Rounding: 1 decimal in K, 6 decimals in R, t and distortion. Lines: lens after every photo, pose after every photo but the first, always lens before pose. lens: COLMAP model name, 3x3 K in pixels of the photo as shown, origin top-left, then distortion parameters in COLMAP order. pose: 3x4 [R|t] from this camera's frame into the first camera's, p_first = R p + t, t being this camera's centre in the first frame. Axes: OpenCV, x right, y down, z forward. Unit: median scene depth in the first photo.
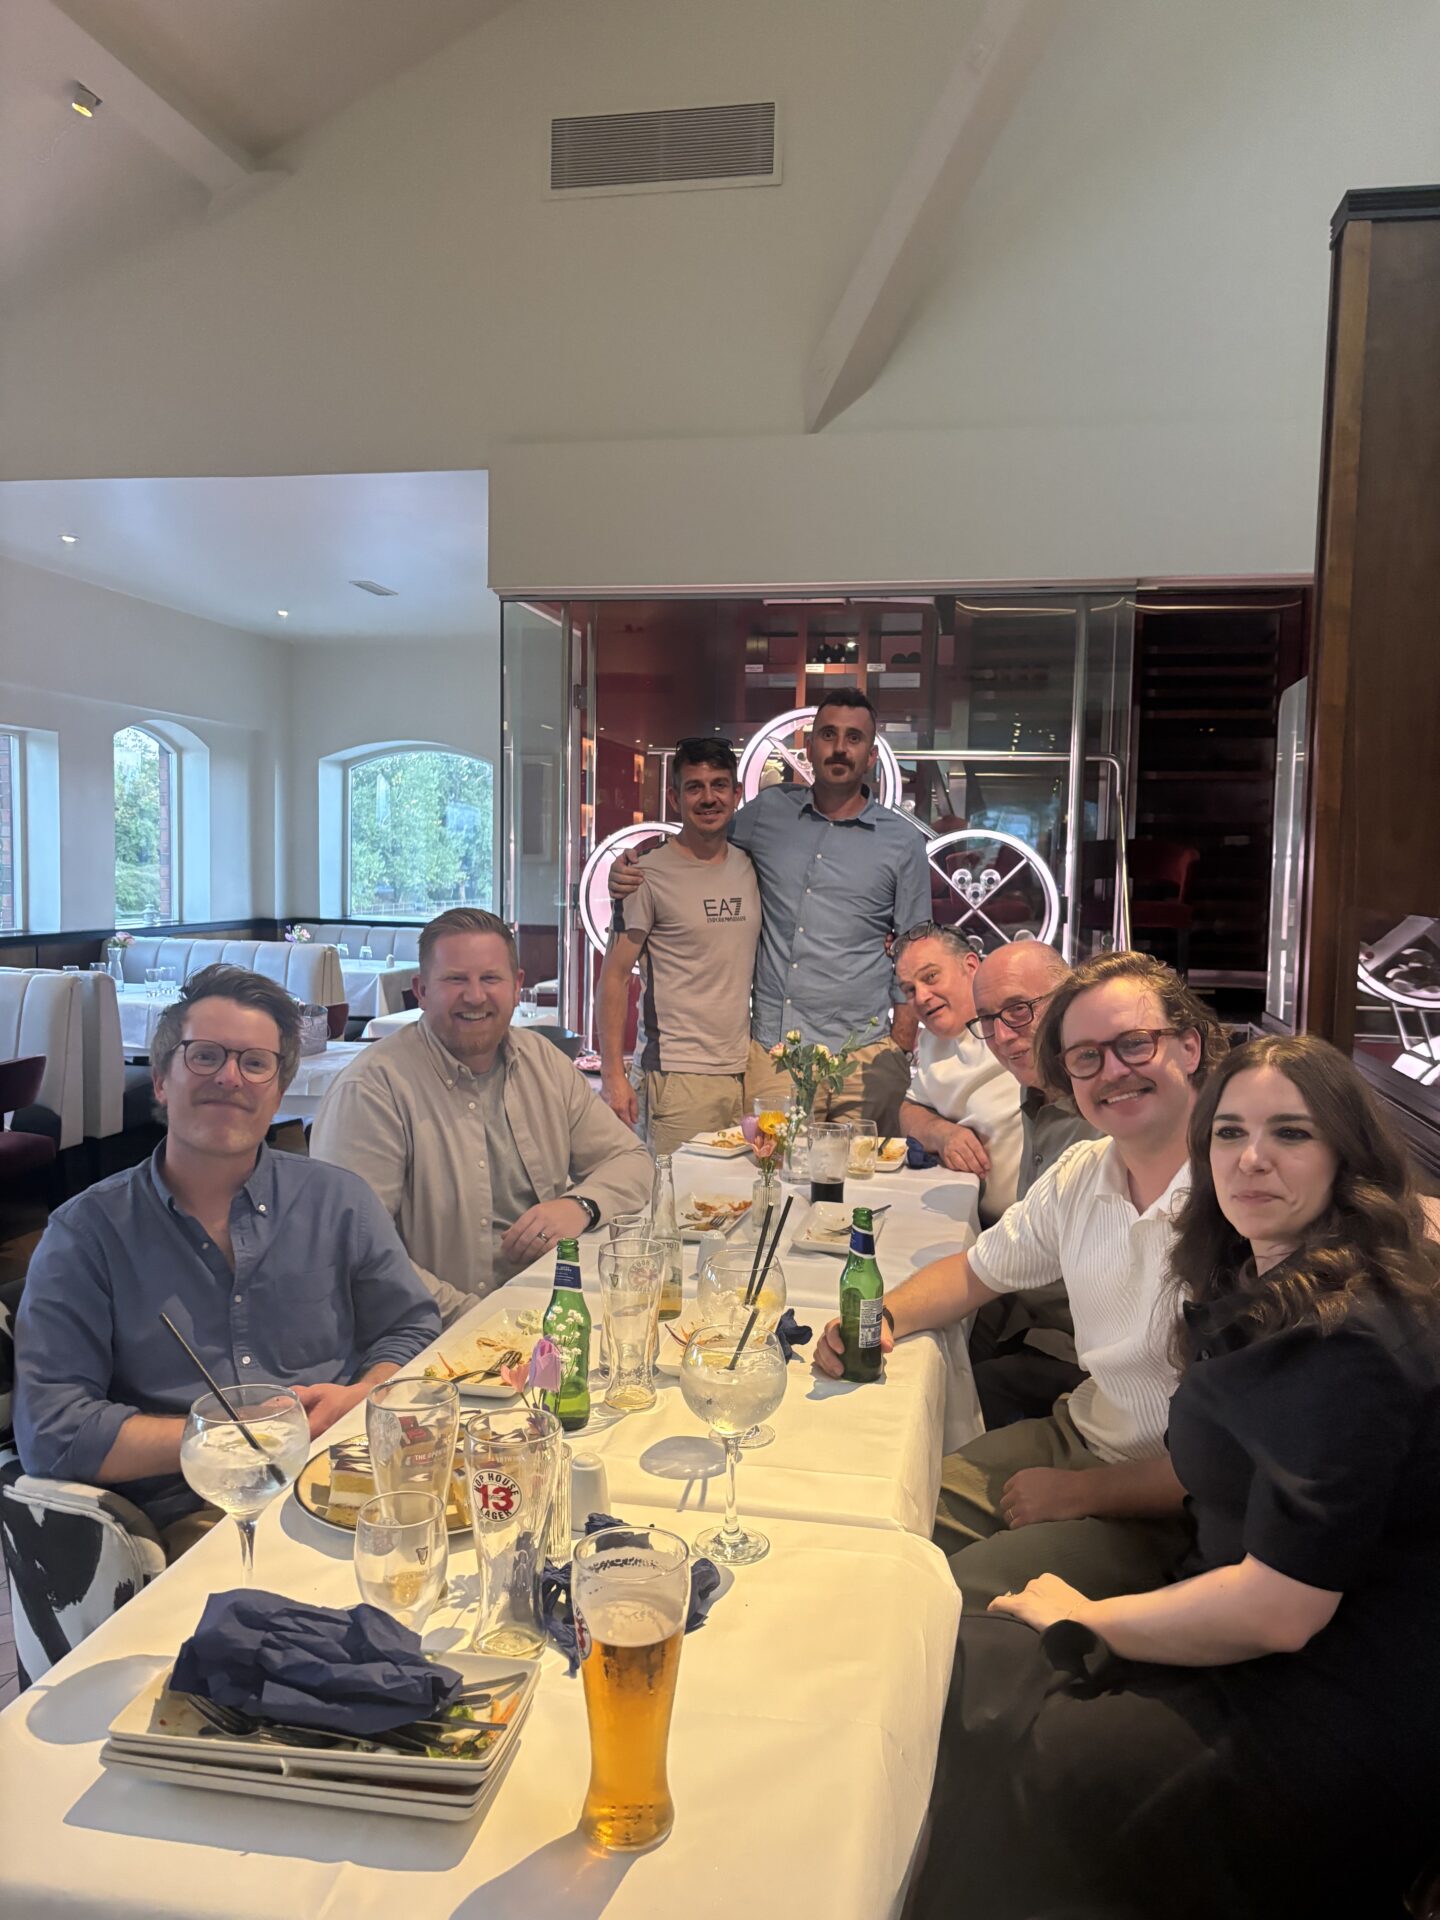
lens RADIAL K [[1452.5, 0, 721.4], [0, 1452.5, 964.6], [0, 0, 1]] dist [-0.015027, -0.008648]
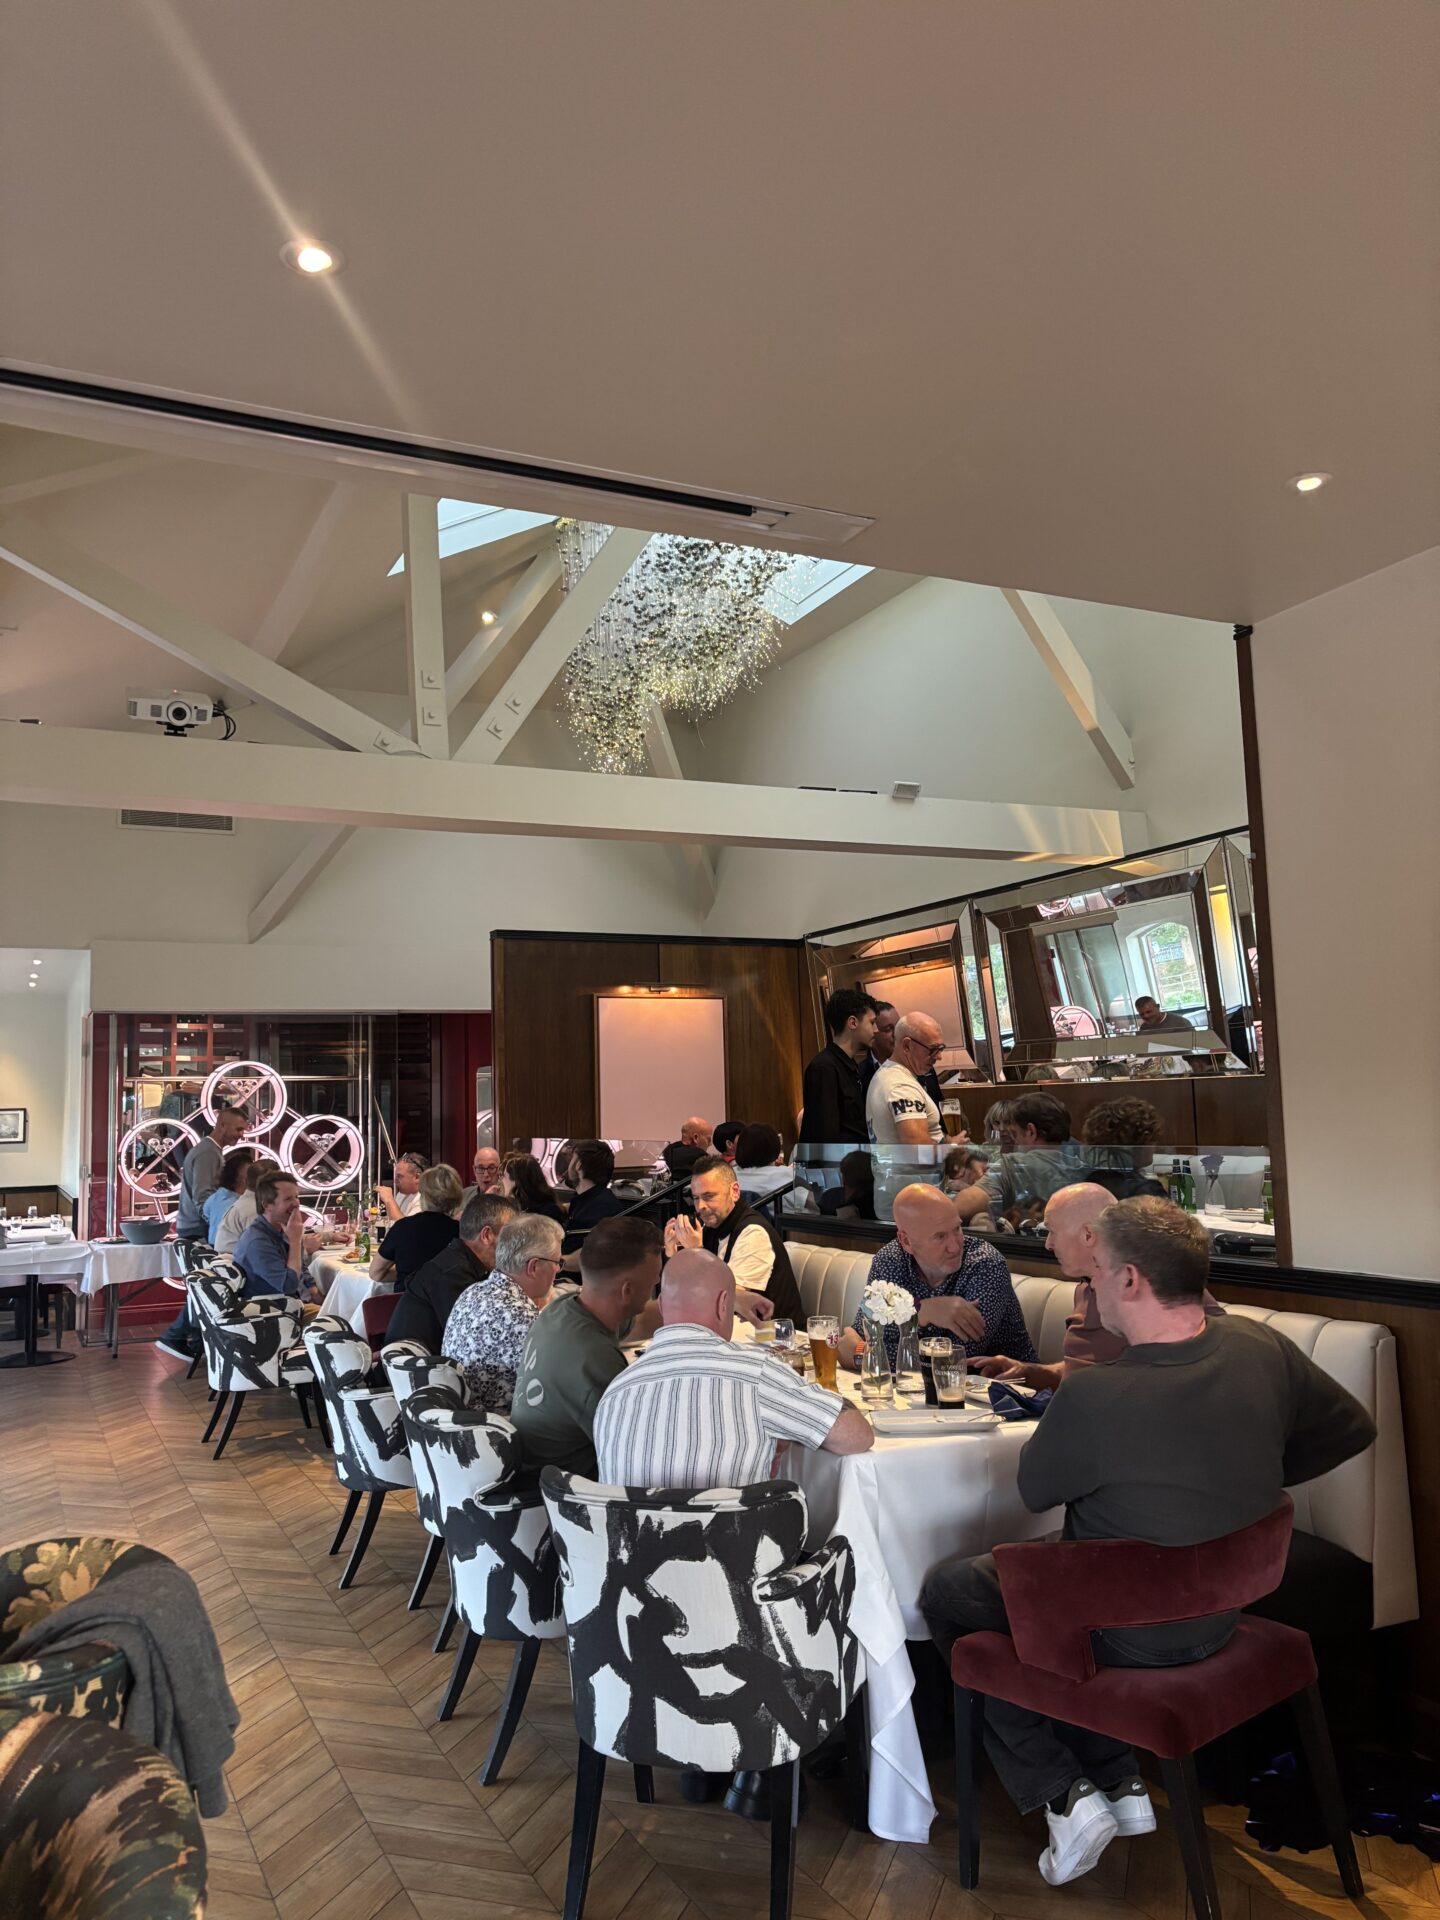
lens RADIAL K [[1452.5, 0, 718.9], [0, 1452.5, 958.4], [0, 0, 1]] dist [-0.015027, -0.008648]
pose [[0.796130, 0.021334, 0.604749, -0.662760], [0.088239, 0.984603, -0.150898, 0.055072], [-0.598658, 0.173497, 0.781990, -1.084530]]
